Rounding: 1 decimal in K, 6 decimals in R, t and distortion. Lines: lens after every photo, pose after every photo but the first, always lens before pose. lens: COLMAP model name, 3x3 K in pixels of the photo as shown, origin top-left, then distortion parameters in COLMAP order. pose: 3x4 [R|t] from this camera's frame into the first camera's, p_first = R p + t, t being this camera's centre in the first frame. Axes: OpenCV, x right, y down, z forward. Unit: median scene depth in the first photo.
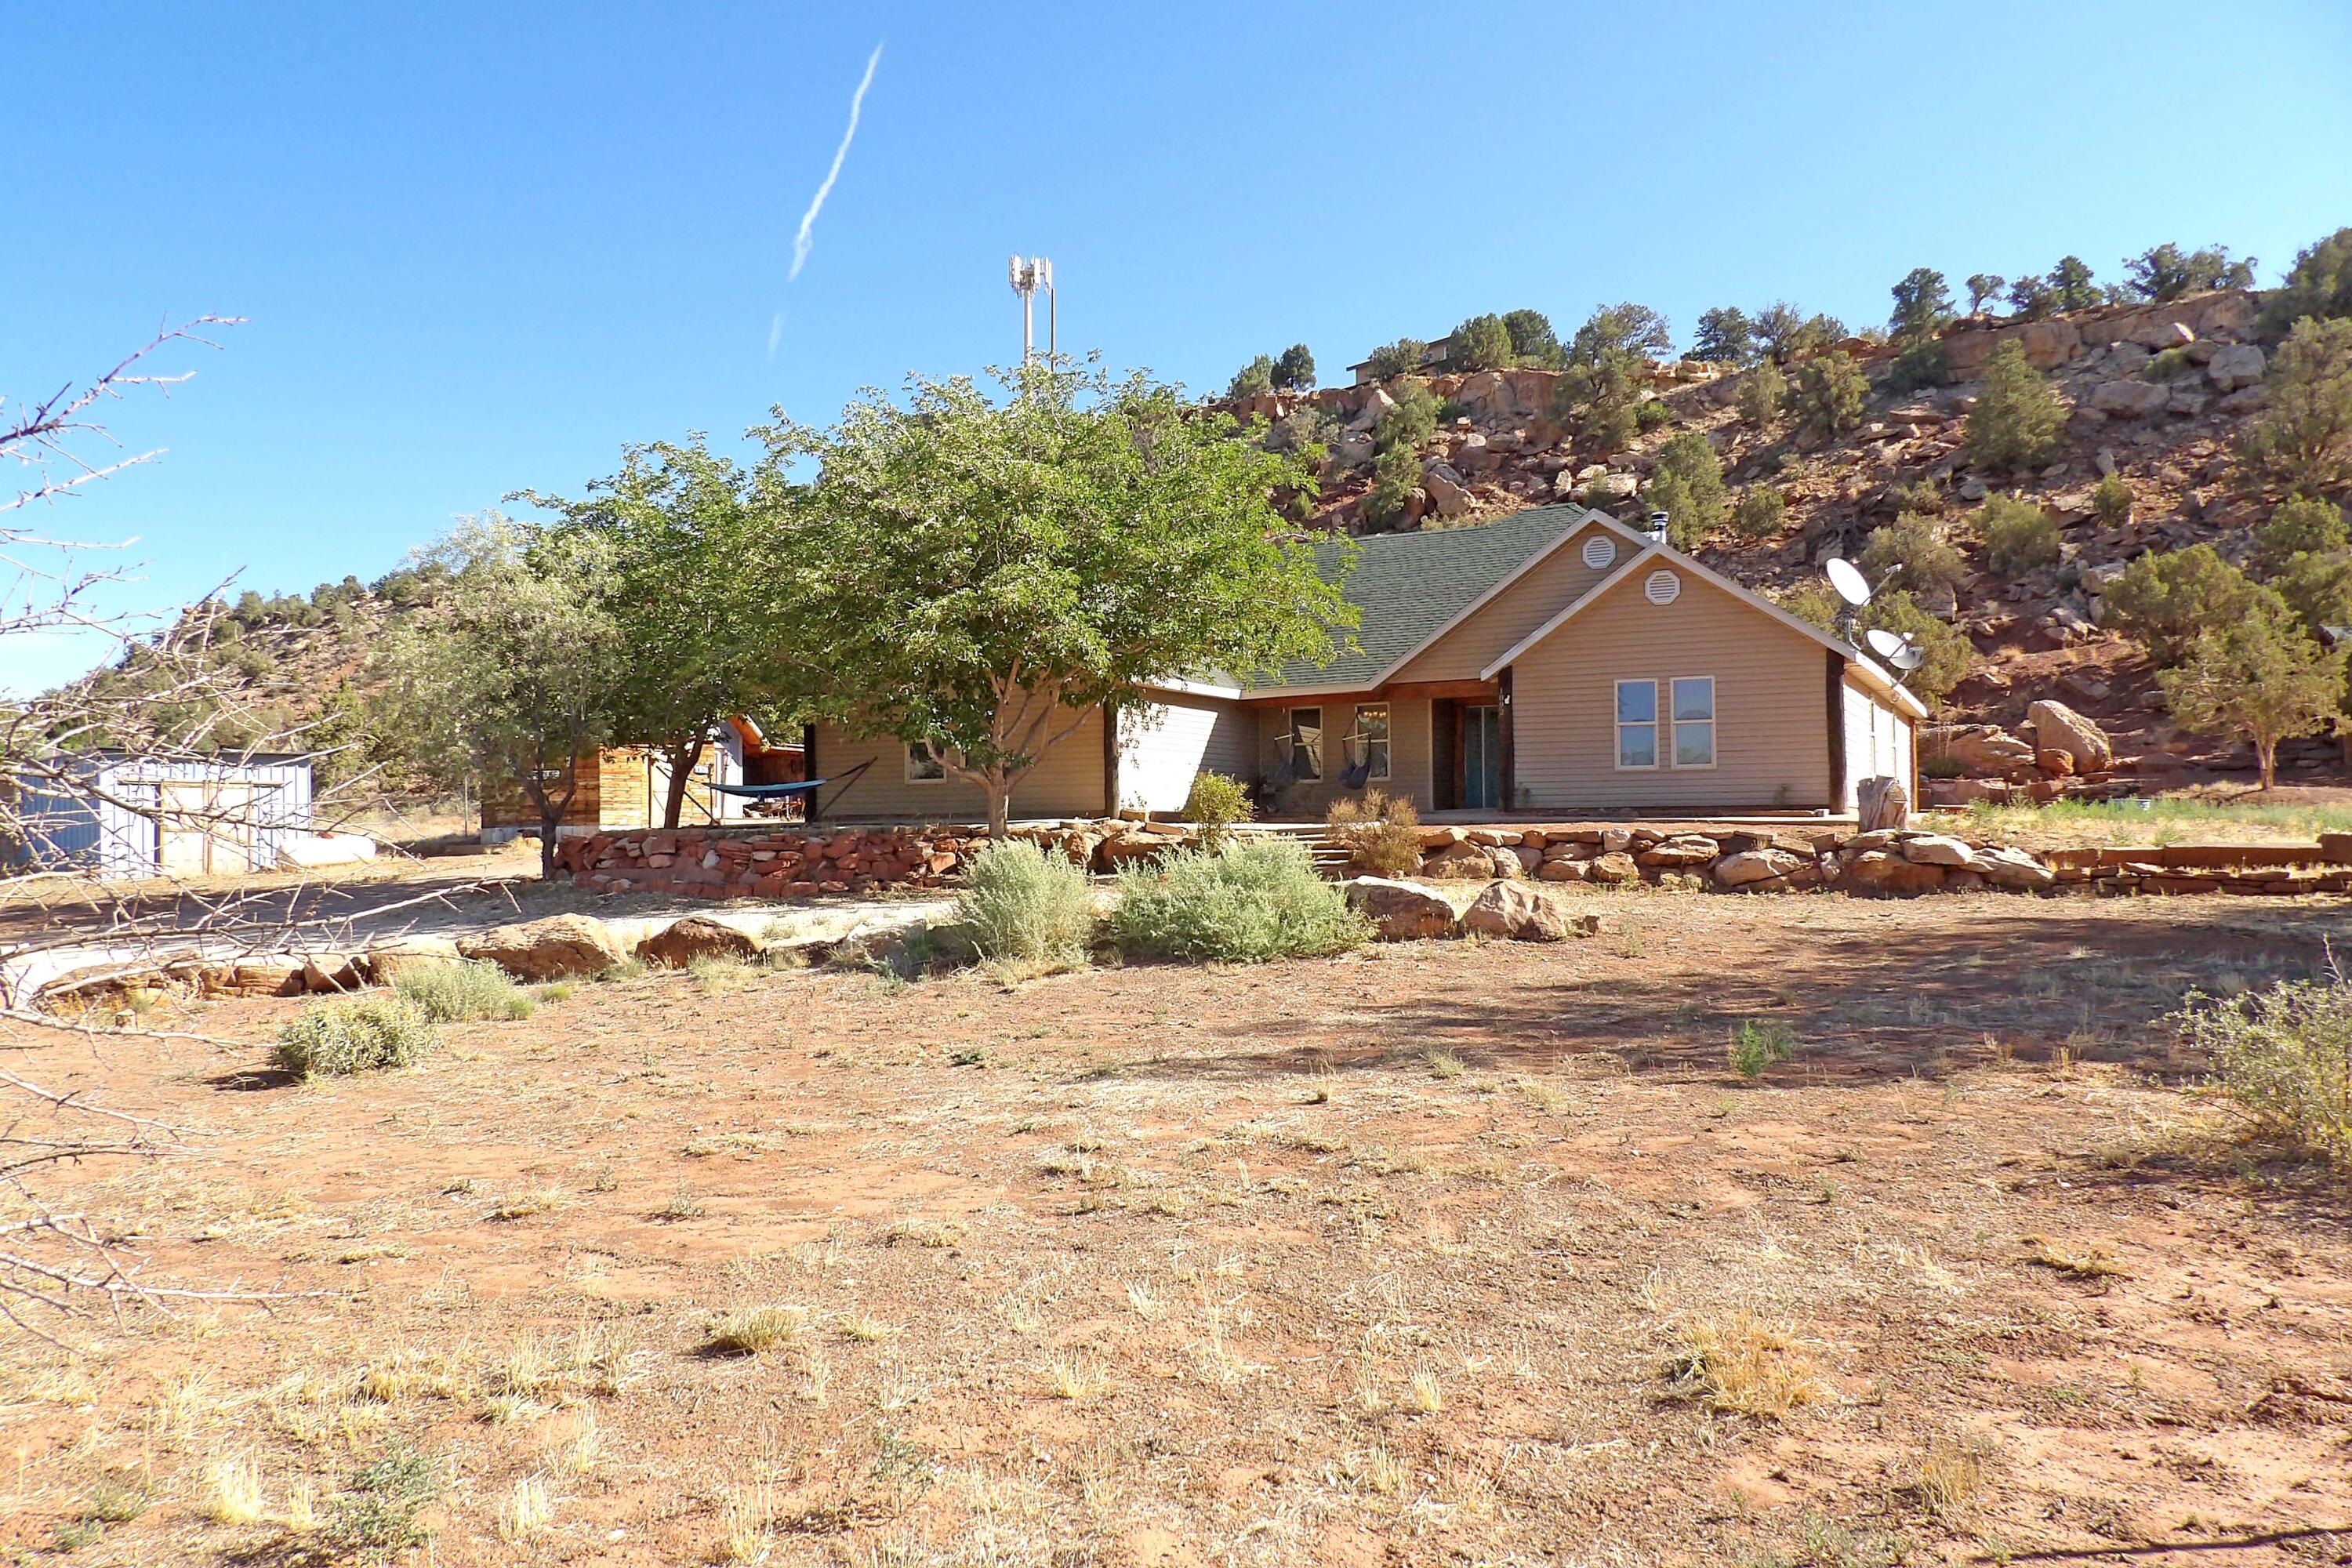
lens RADIAL K [[1733.1, 0, 1151.6], [0, 1733.1, 773.6], [0, 0, 1]] dist [-0.035555, 0.075023]
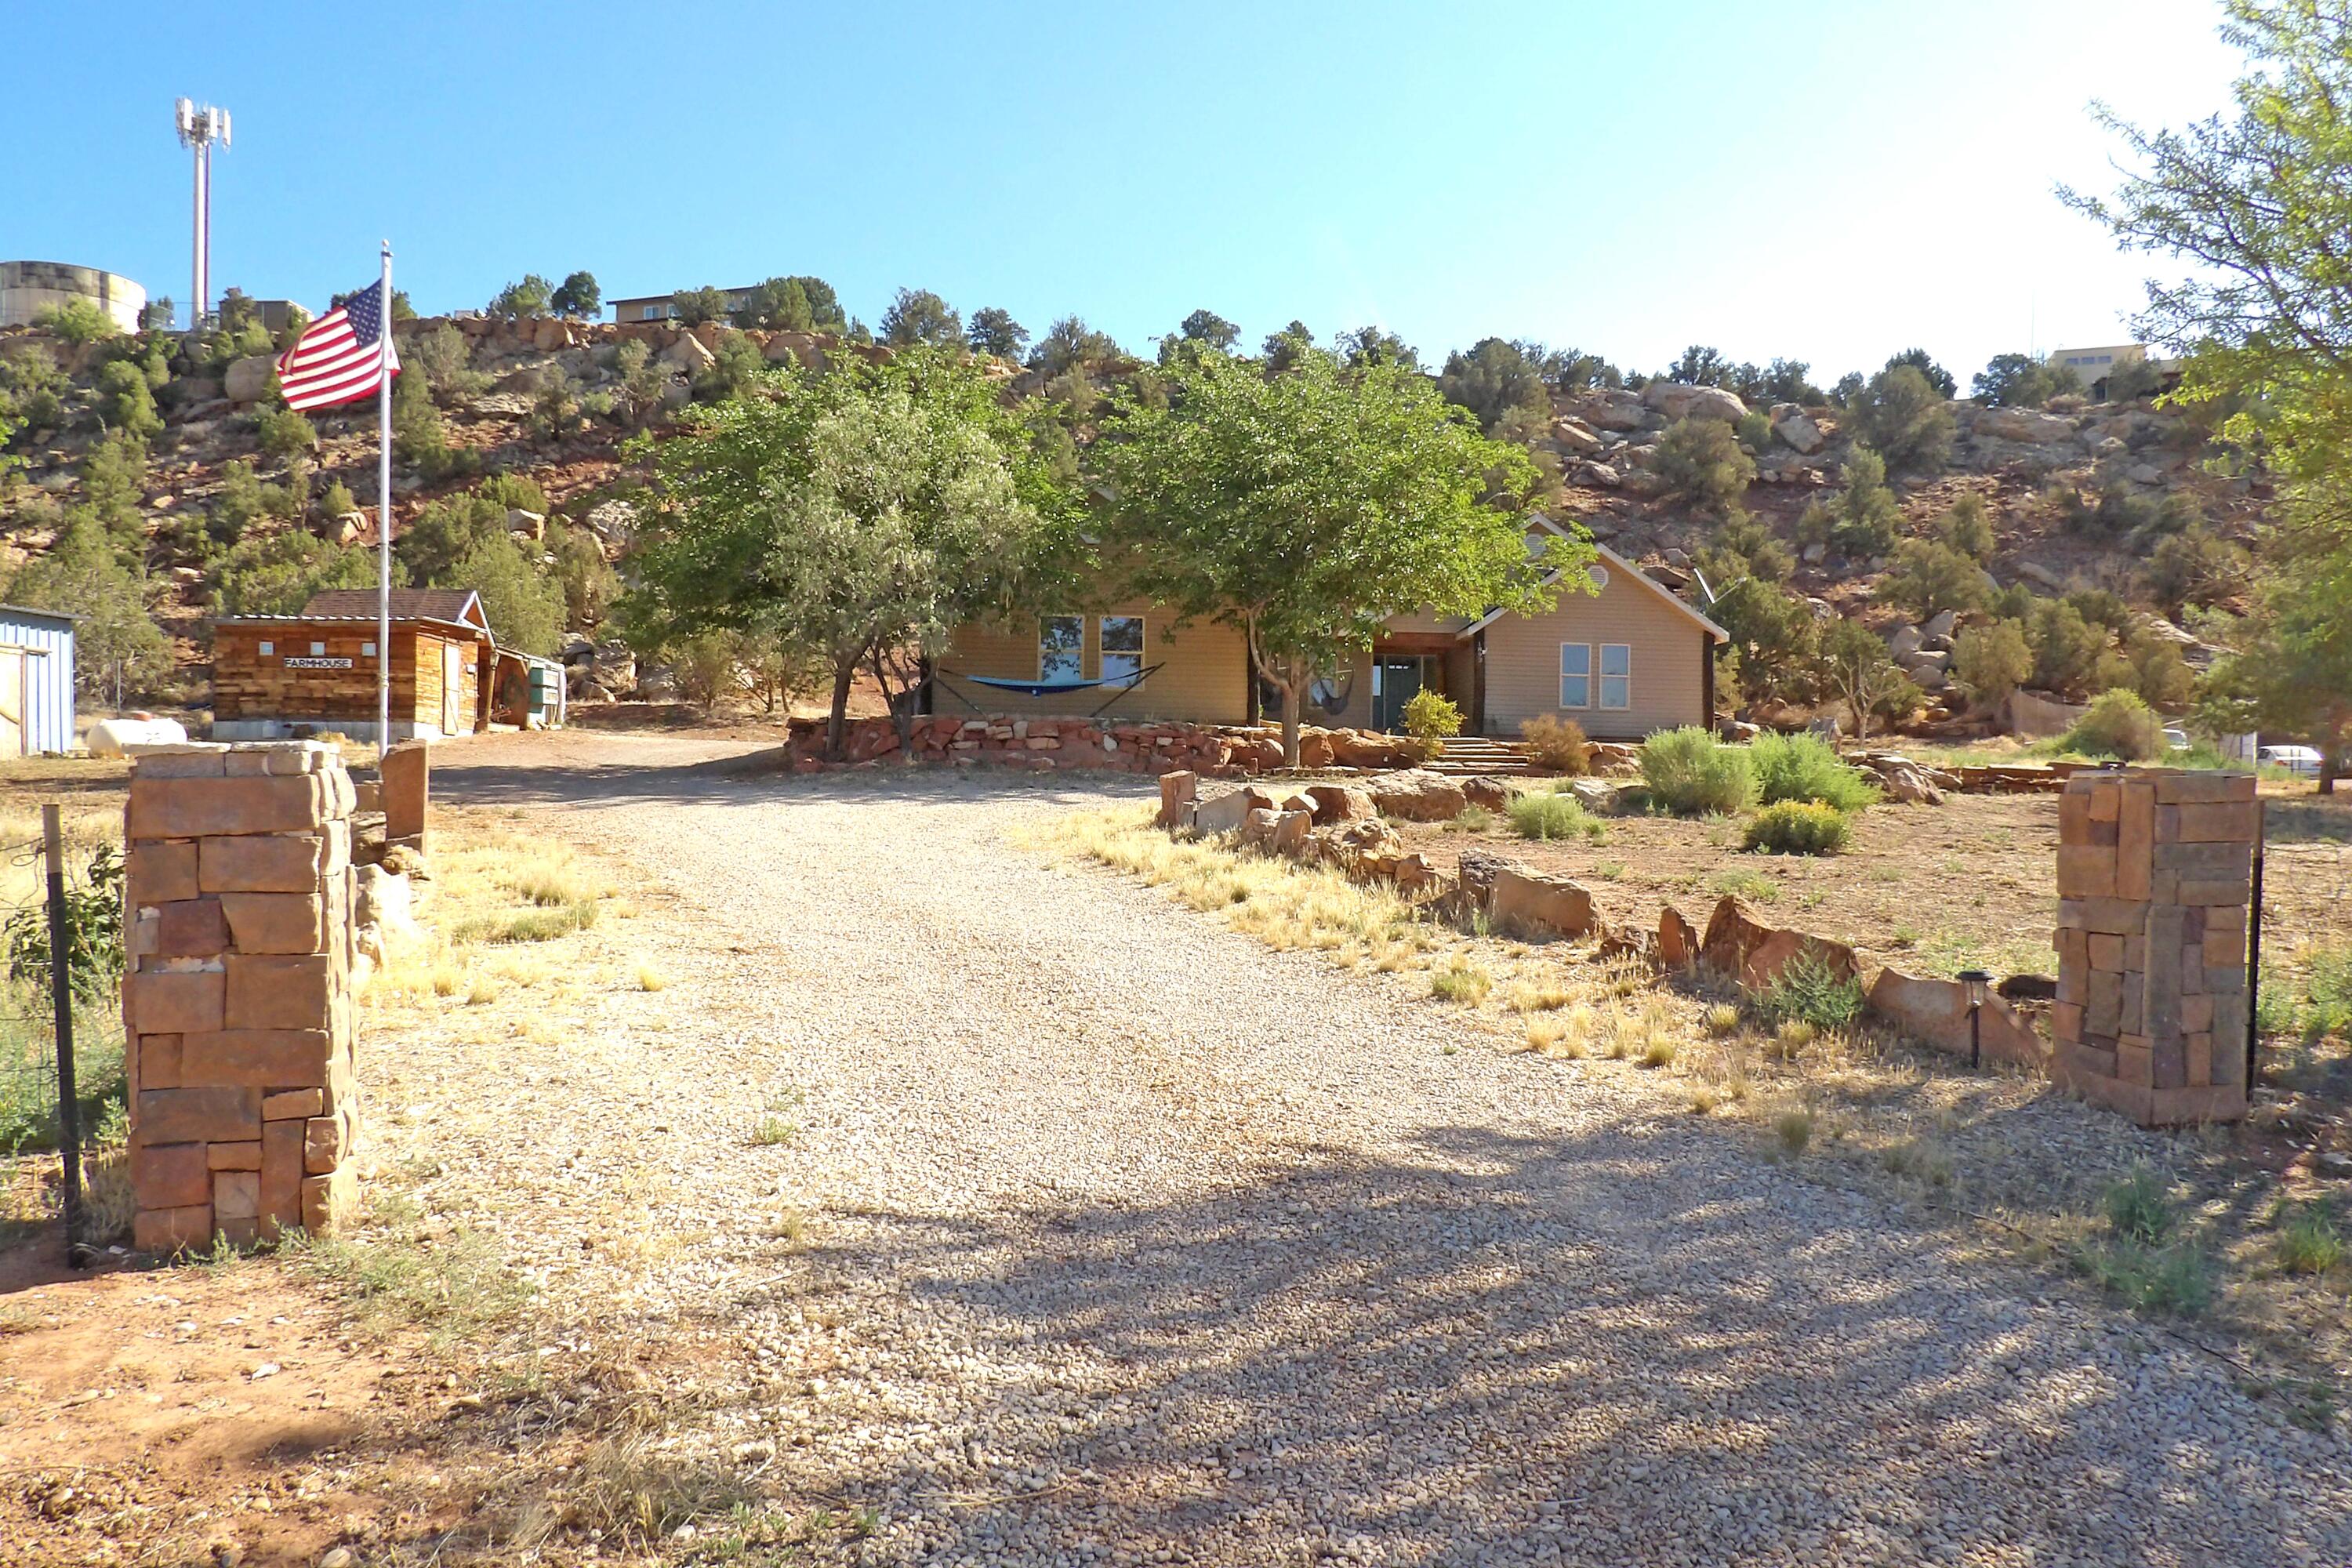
lens RADIAL K [[1733.1, 0, 1155.5], [0, 1733.1, 787.6], [0, 0, 1]] dist [-0.035555, 0.075023]
pose [[0.846137, 0.023654, 0.532440, -0.211754], [-0.038777, 0.999099, 0.017239, 0.014711], [-0.531553, -0.035233, 0.846292, 0.009041]]
